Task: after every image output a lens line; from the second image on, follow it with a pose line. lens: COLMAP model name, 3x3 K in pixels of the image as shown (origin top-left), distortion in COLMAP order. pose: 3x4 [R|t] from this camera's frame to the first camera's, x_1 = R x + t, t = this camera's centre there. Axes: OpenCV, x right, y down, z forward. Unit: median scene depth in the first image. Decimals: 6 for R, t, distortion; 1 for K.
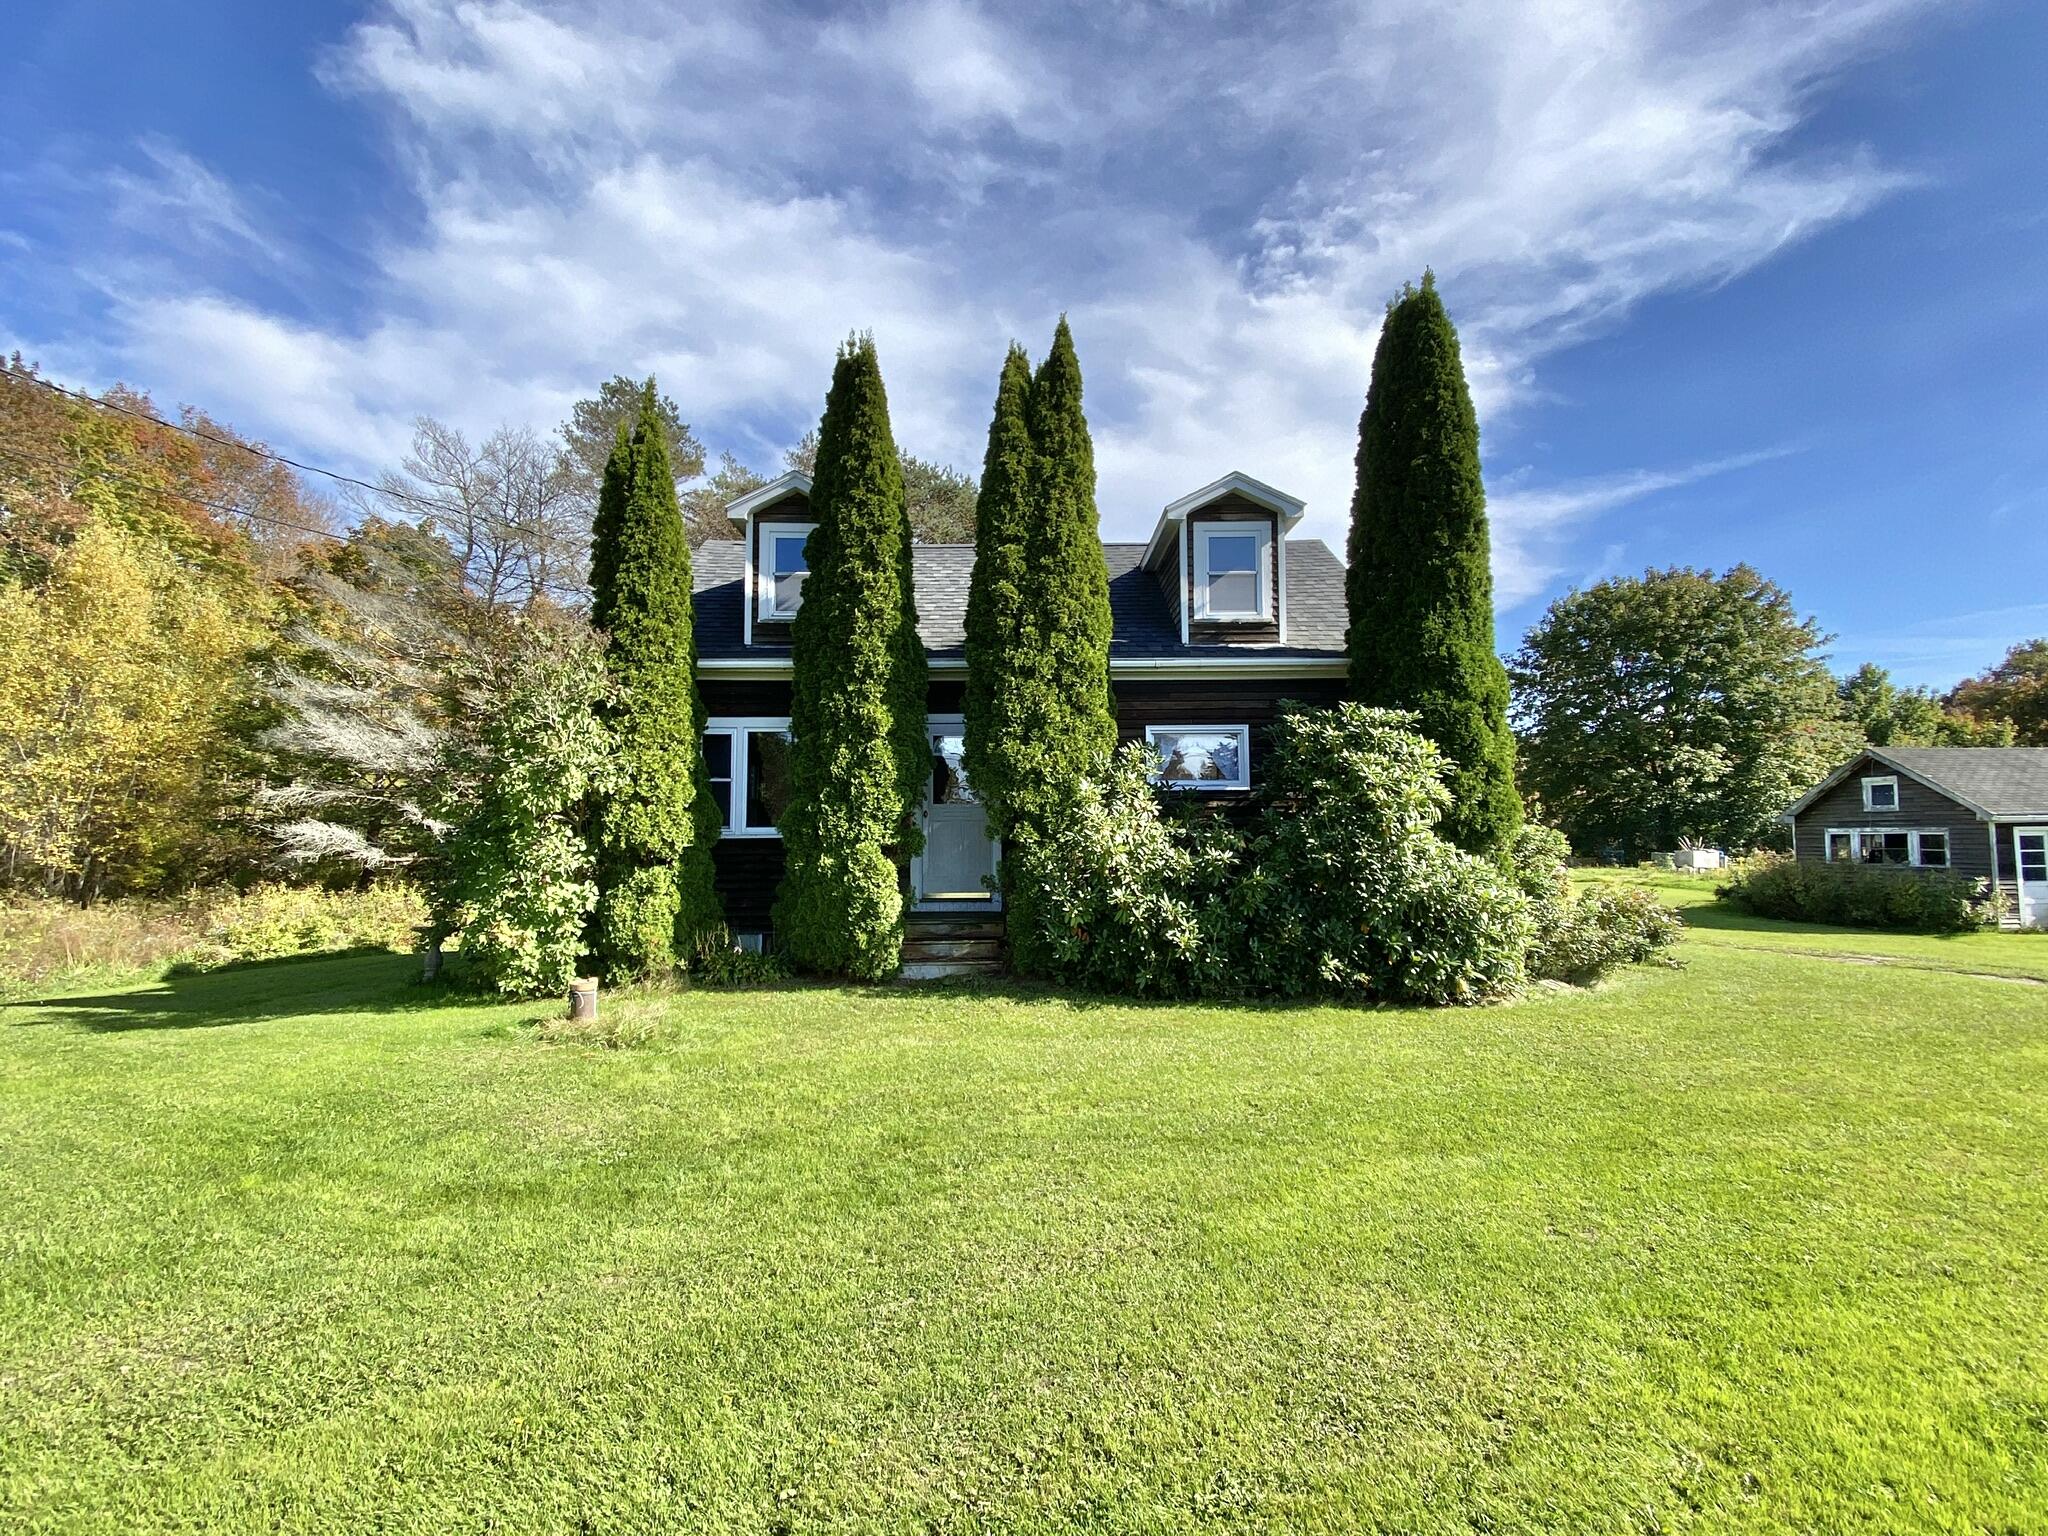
lens RADIAL K [[967.8, 0, 1024.0], [0, 967.8, 768.0], [0, 0, 1]] dist [0.044808, -0.040244]
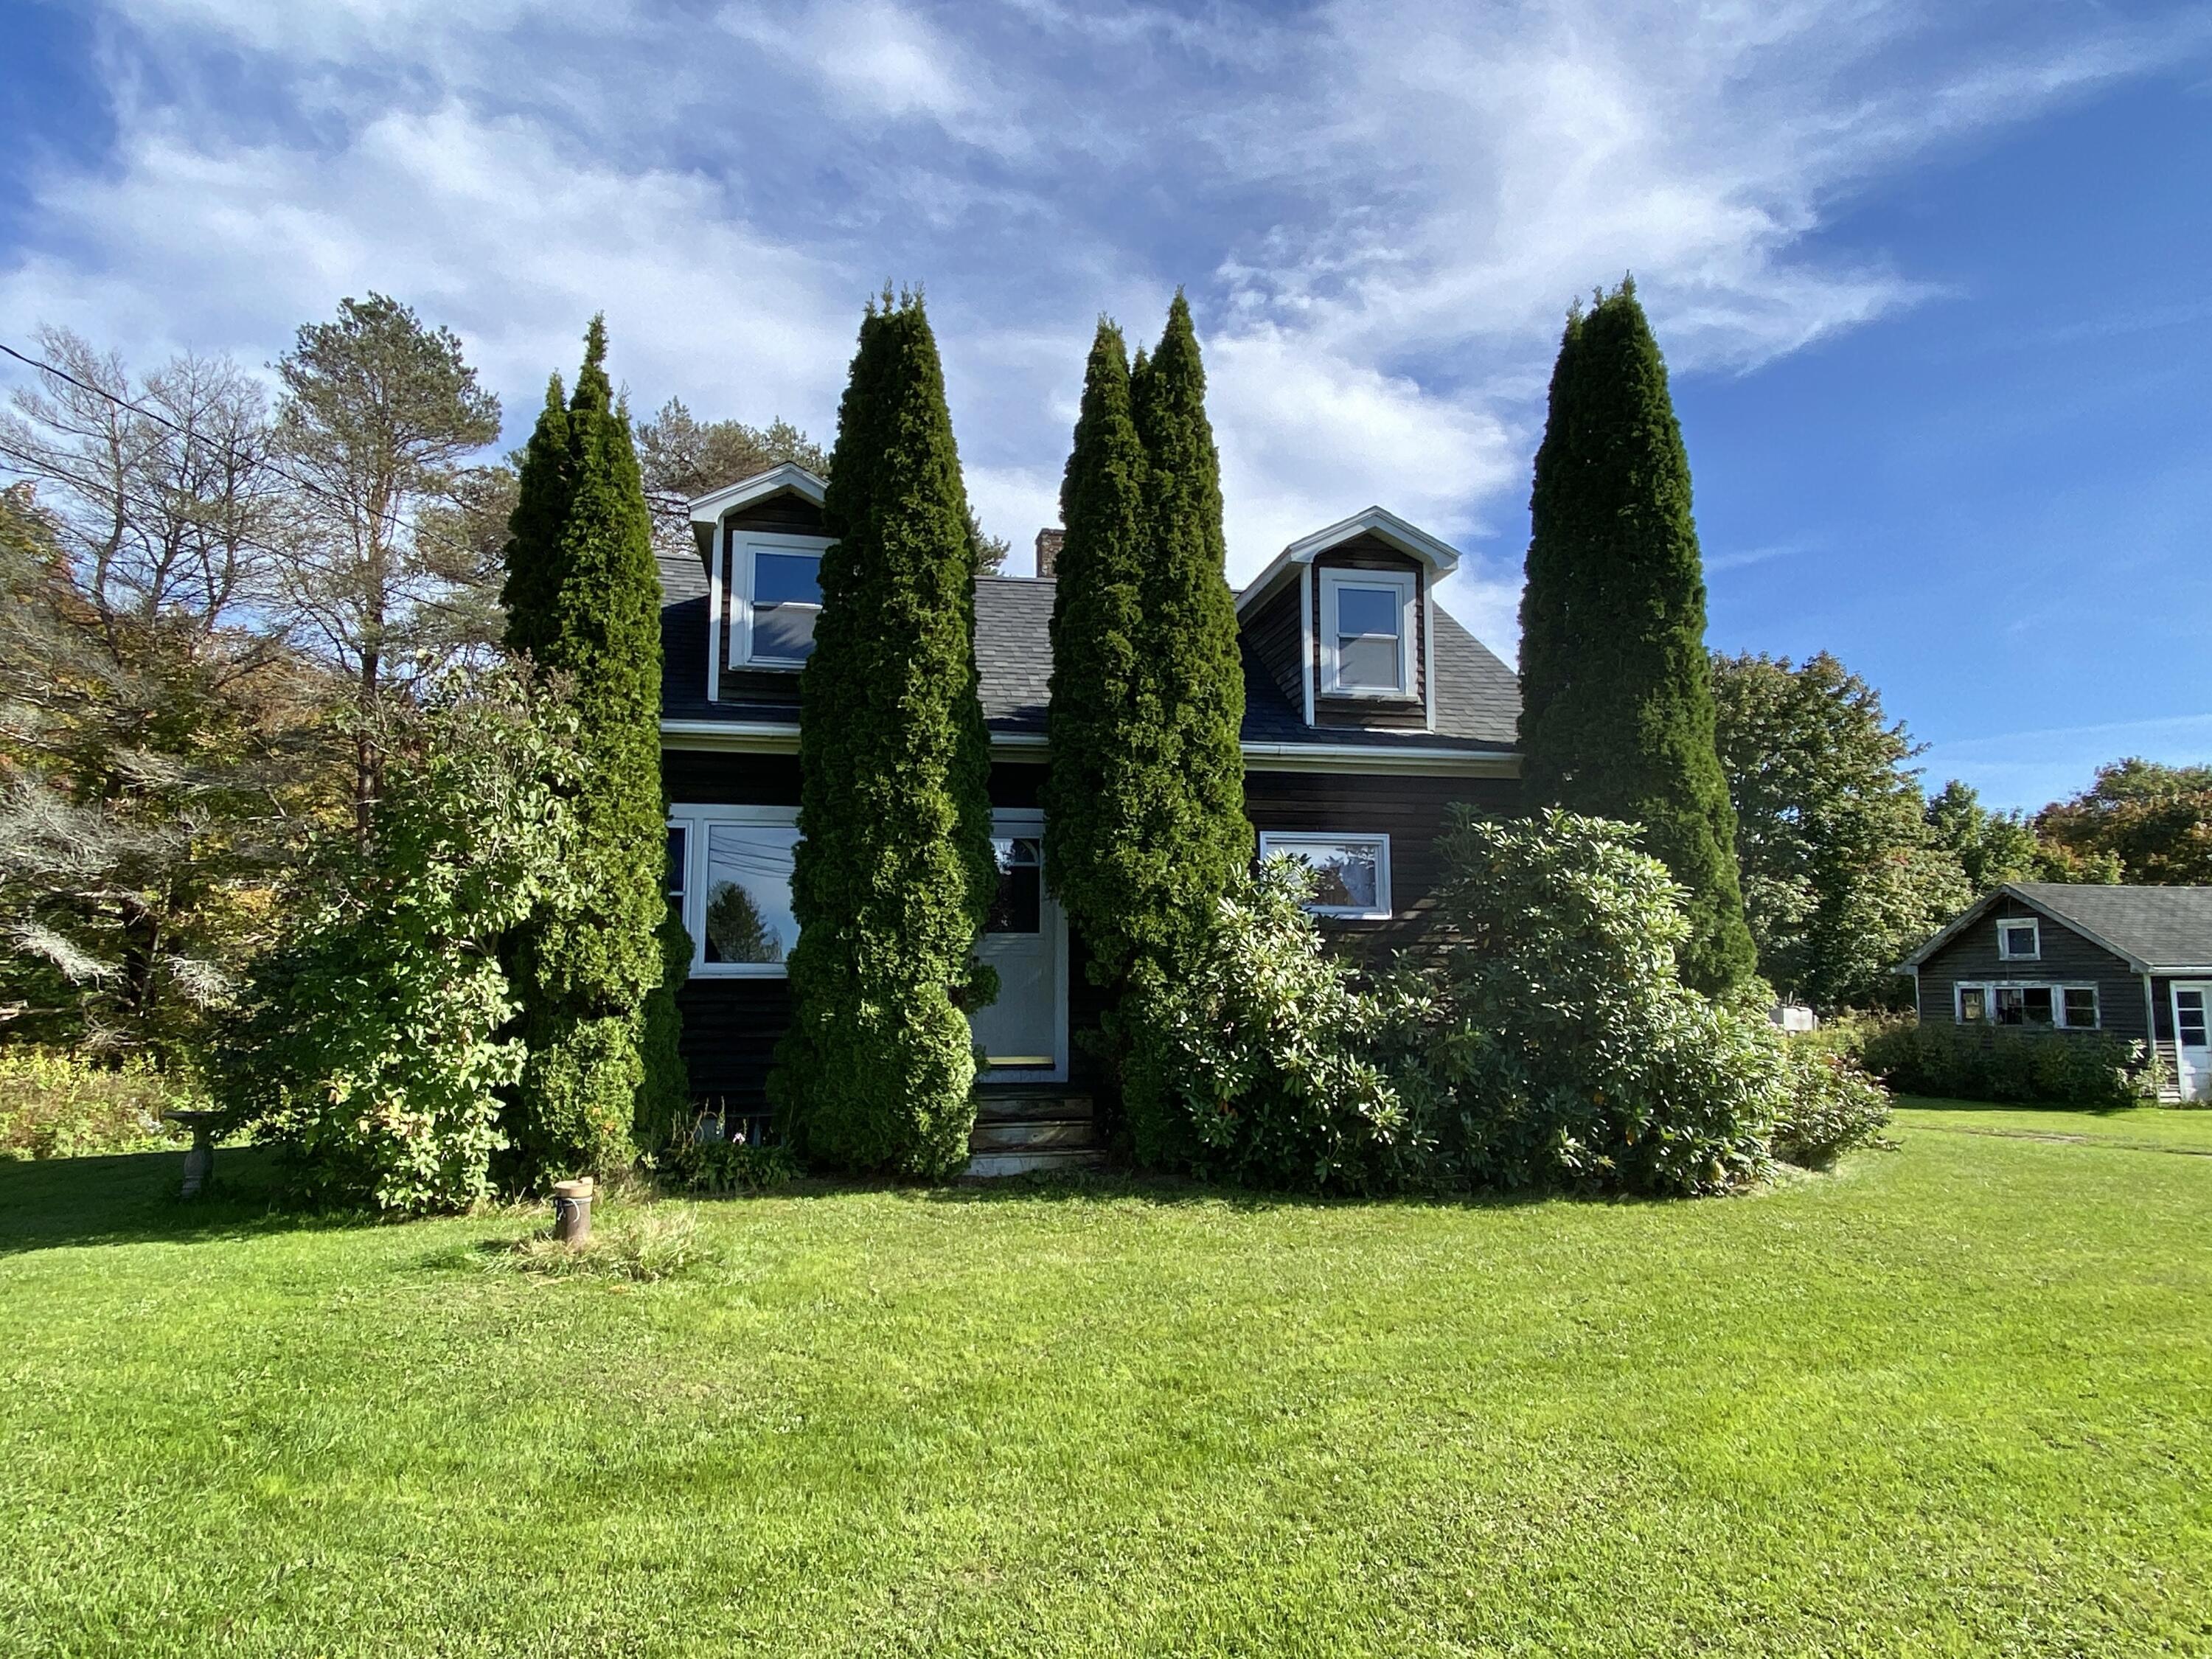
lens RADIAL K [[1362.9, 0, 1093.5], [0, 1362.9, 824.2], [0, 0, 1]] dist [0.060055, -0.064864]
pose [[0.983632, 0.028018, 0.177998, -0.216807], [-0.019363, 0.998553, -0.050178, 0.007027], [-0.179146, 0.045910, 0.982751, -0.017924]]
